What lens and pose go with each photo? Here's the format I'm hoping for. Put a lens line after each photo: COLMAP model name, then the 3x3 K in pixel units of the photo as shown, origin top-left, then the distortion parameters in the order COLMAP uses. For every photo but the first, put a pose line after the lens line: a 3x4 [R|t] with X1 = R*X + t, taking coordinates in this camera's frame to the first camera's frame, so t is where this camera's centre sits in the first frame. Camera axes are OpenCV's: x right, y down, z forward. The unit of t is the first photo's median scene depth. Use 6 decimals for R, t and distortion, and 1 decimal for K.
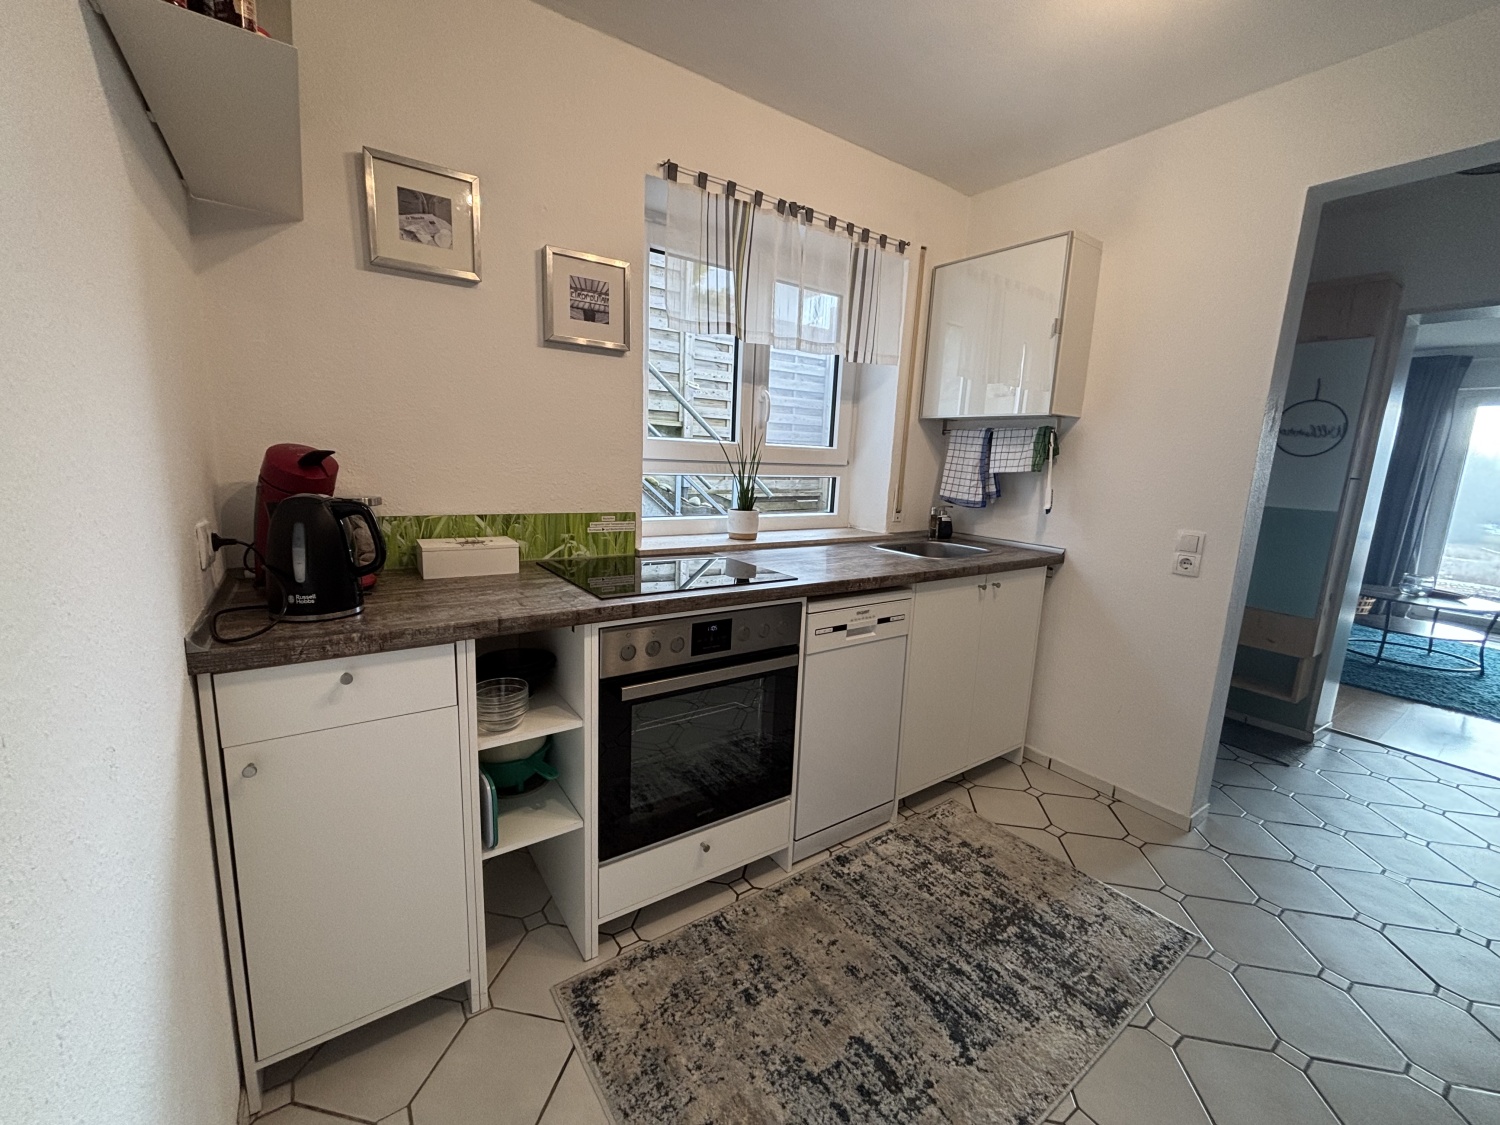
lens RADIAL K [[605.7, 0, 742.3], [0, 605.7, 569.1], [0, 0, 1]] dist [-0.024413, 0.000122]
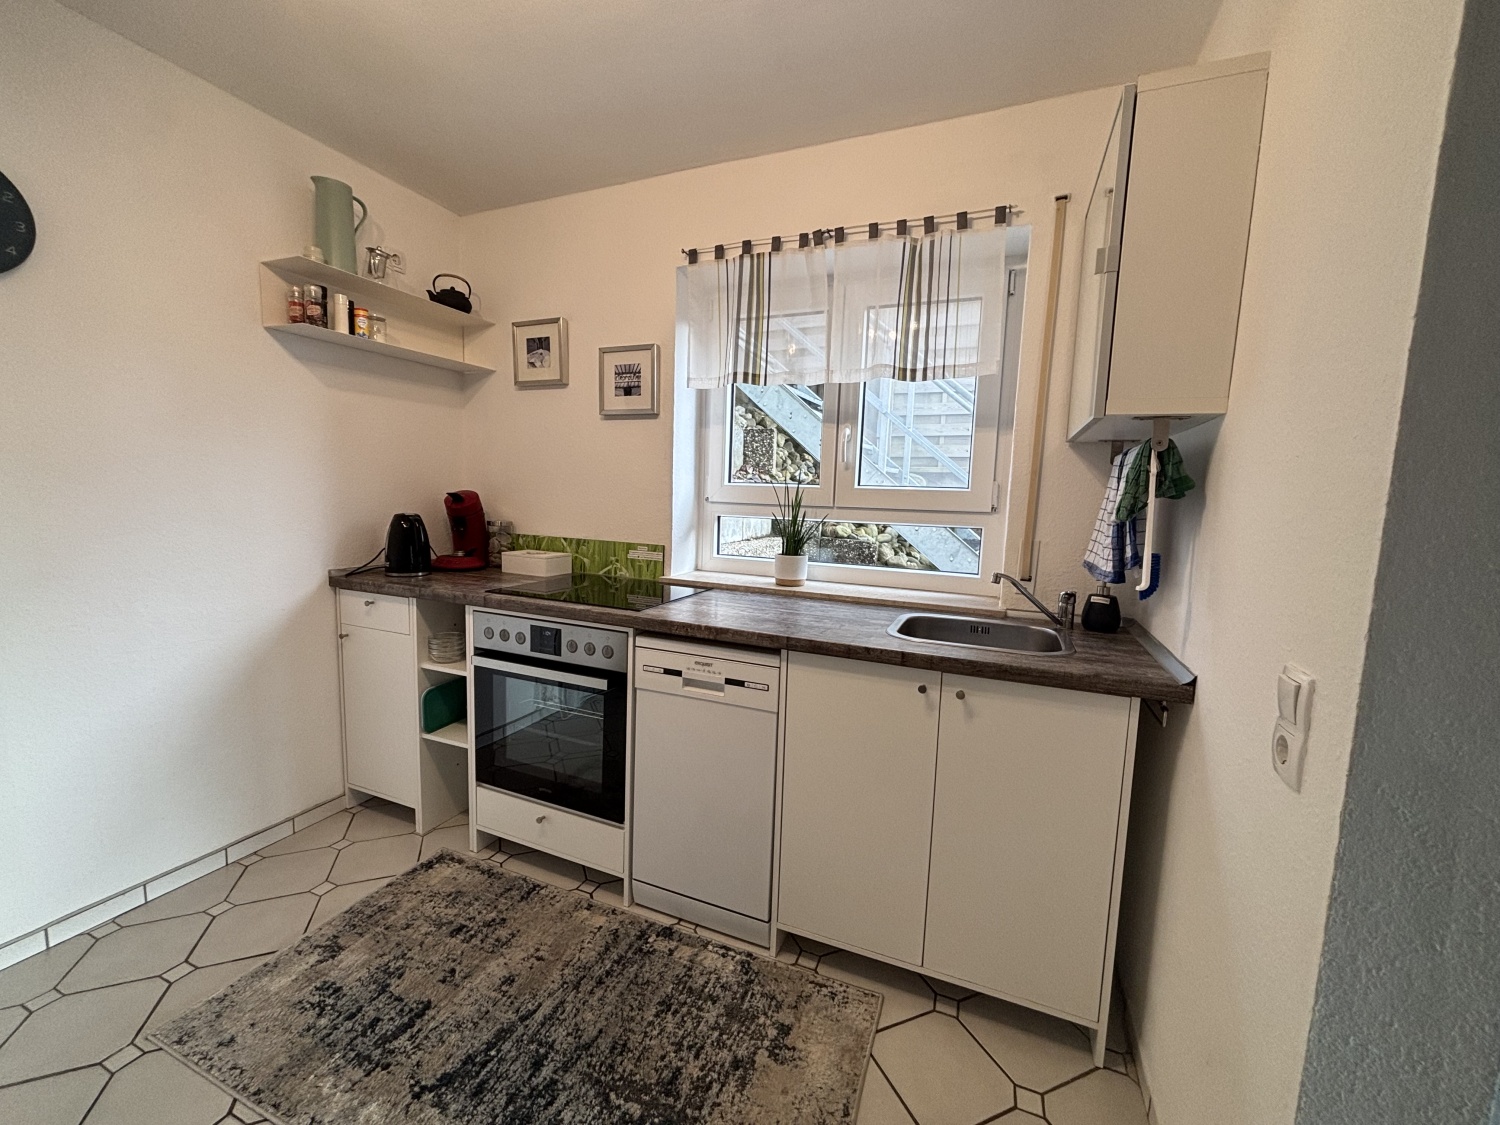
lens RADIAL K [[610.4, 0, 750.0], [0, 610.4, 562.5], [0, 0, 1]] dist [-0.009262, -0.000239]
pose [[0.537838, 0.076535, -0.839567, 1.023489], [-0.164743, 0.986213, -0.015634, -0.078352], [0.826795, 0.146722, 0.543032, 0.555725]]
